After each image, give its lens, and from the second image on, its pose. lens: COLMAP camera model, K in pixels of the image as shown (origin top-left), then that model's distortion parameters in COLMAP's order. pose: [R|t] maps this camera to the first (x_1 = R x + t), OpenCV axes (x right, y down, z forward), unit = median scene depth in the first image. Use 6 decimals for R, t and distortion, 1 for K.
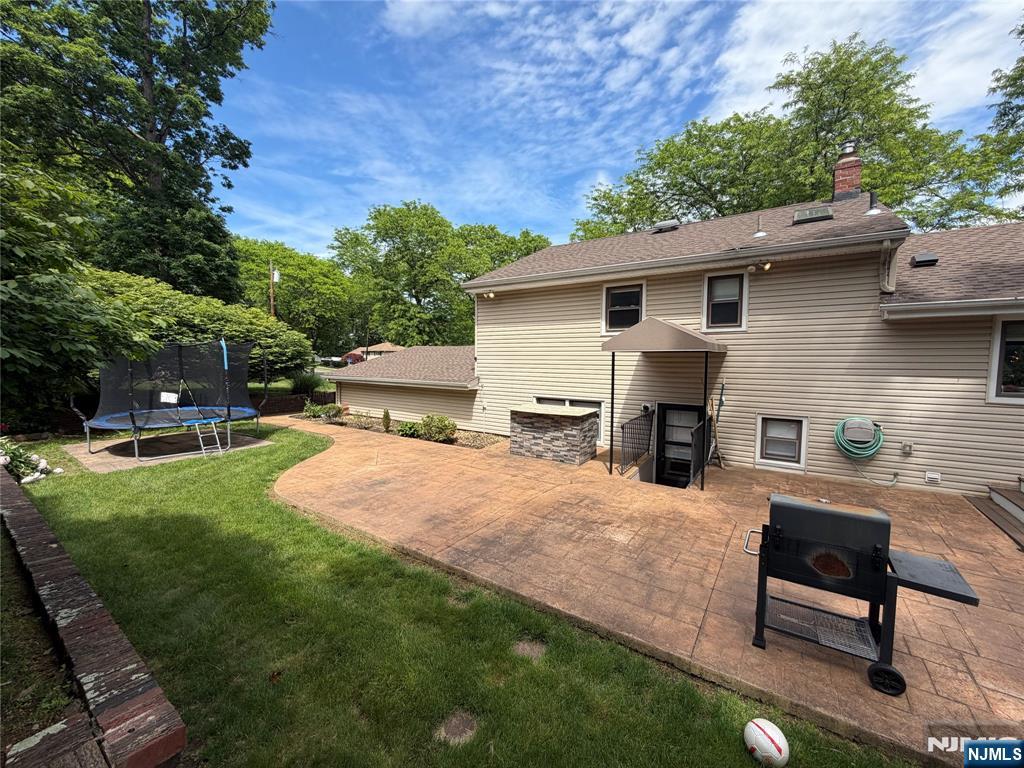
lens RADIAL K [[410.4, 0, 512.4], [0, 410.4, 385.4], [0, 0, 1]] dist [0.002401, -0.000516]
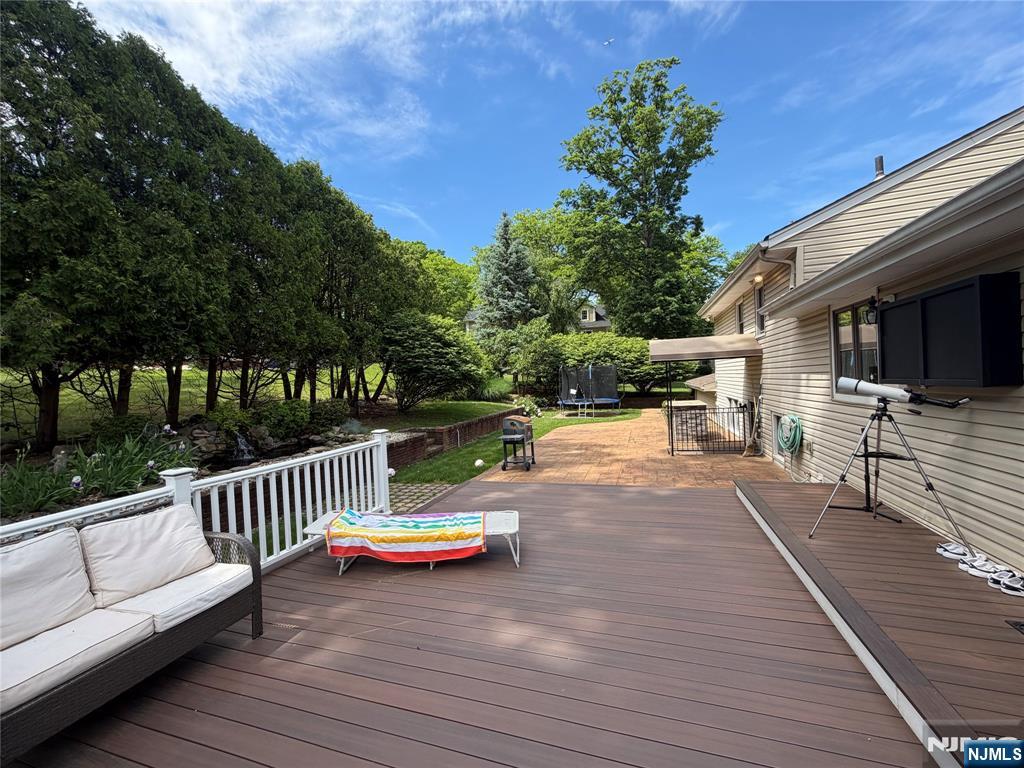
lens RADIAL K [[410.4, 0, 512.2], [0, 410.4, 384.8], [0, 0, 1]] dist [0.002401, -0.000516]
pose [[0.283524, -0.004307, -0.958956, 1.215786], [-0.022766, 0.999678, -0.011221, 0.023738], [0.958695, 0.025013, 0.283335, 0.032062]]
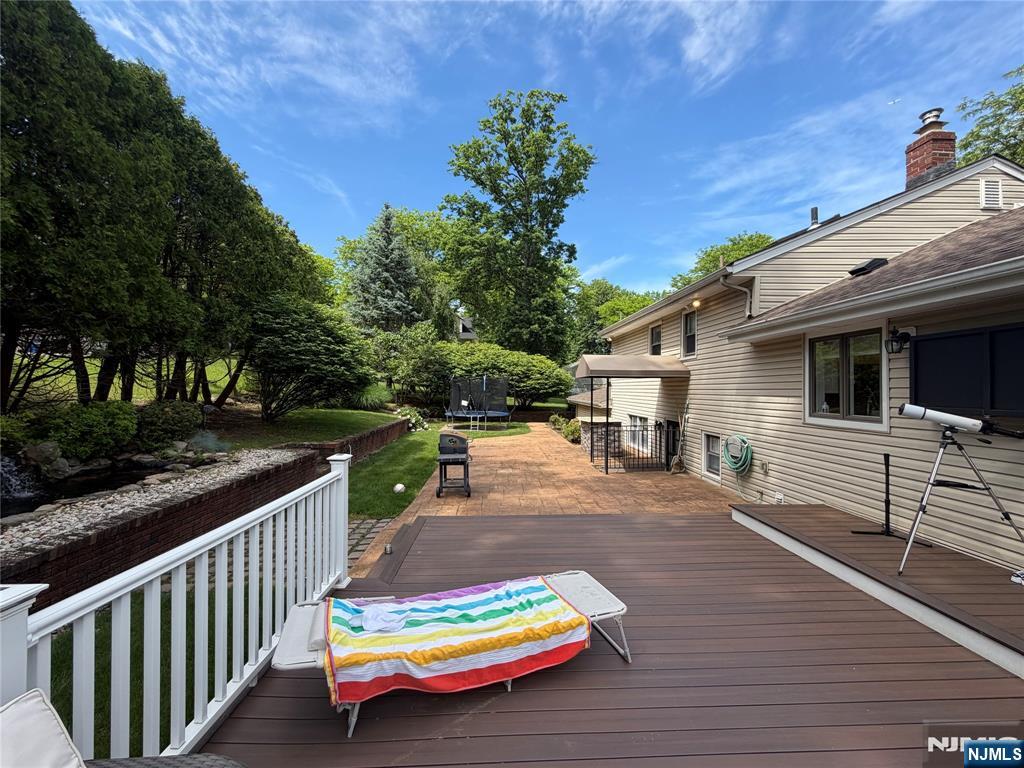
lens RADIAL K [[410.4, 0, 512.5], [0, 410.4, 385.1], [0, 0, 1]] dist [0.002401, -0.000516]
pose [[0.600629, -0.004856, -0.799513, 1.004684], [-0.061097, 0.996779, -0.051953, 0.030439], [0.797190, 0.080053, 0.598398, -0.088966]]
